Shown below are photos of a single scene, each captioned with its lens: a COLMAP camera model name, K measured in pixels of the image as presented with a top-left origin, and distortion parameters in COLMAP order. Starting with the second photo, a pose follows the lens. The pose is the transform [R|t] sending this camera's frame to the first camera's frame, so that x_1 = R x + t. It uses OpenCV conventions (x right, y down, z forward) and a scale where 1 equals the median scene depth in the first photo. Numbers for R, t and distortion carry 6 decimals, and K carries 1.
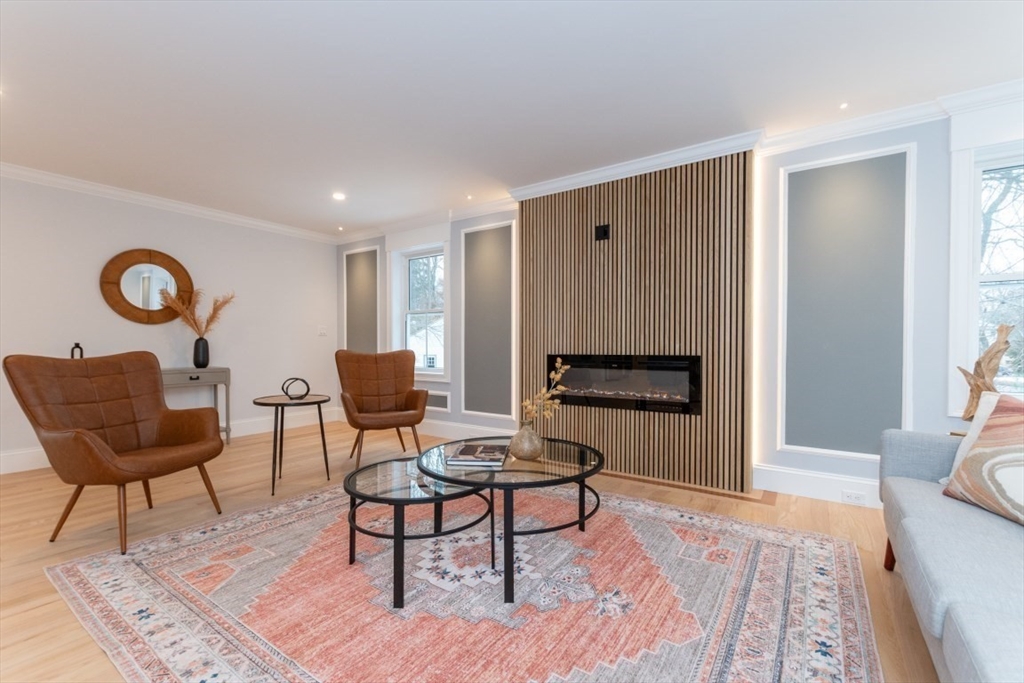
lens RADIAL K [[441.0, 0, 518.3], [0, 441.0, 351.5], [0, 0, 1]] dist [0.000834, -0.000058]
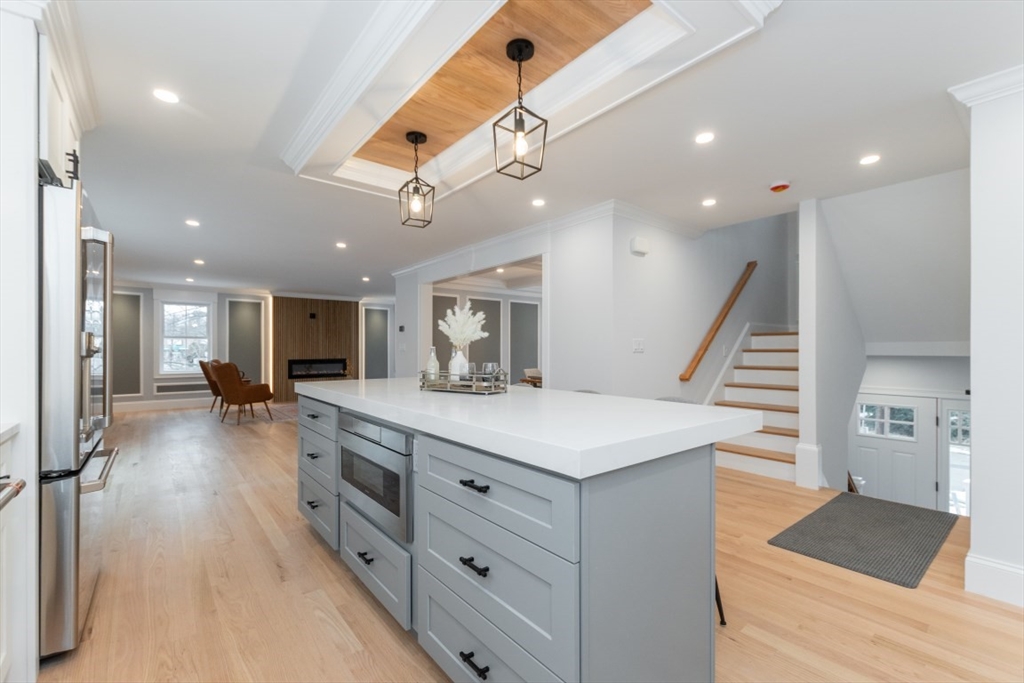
lens RADIAL K [[441.0, 0, 518.3], [0, 441.0, 351.5], [0, 0, 1]] dist [0.000834, -0.000058]
pose [[0.279852, -0.003436, 0.960037, -2.363462], [0.017108, 0.999853, -0.001408, -0.016593], [-0.959891, 0.016818, 0.279870, -1.155461]]
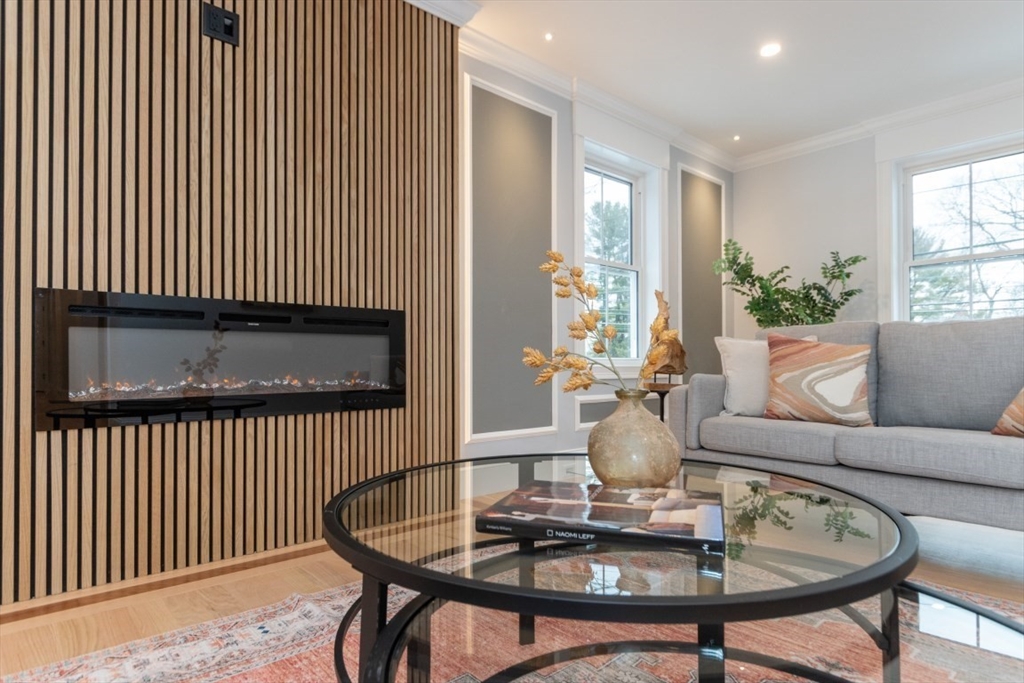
lens RADIAL K [[579.1, 0, 514.0], [0, 579.1, 363.2], [0, 0, 1]] dist [-0.001372, -0.000741]
pose [[0.249571, 0.003301, 0.968351, -0.327404], [0.018428, 0.999797, -0.008157, 0.089783], [-0.968181, 0.019880, 0.249460, 0.629499]]
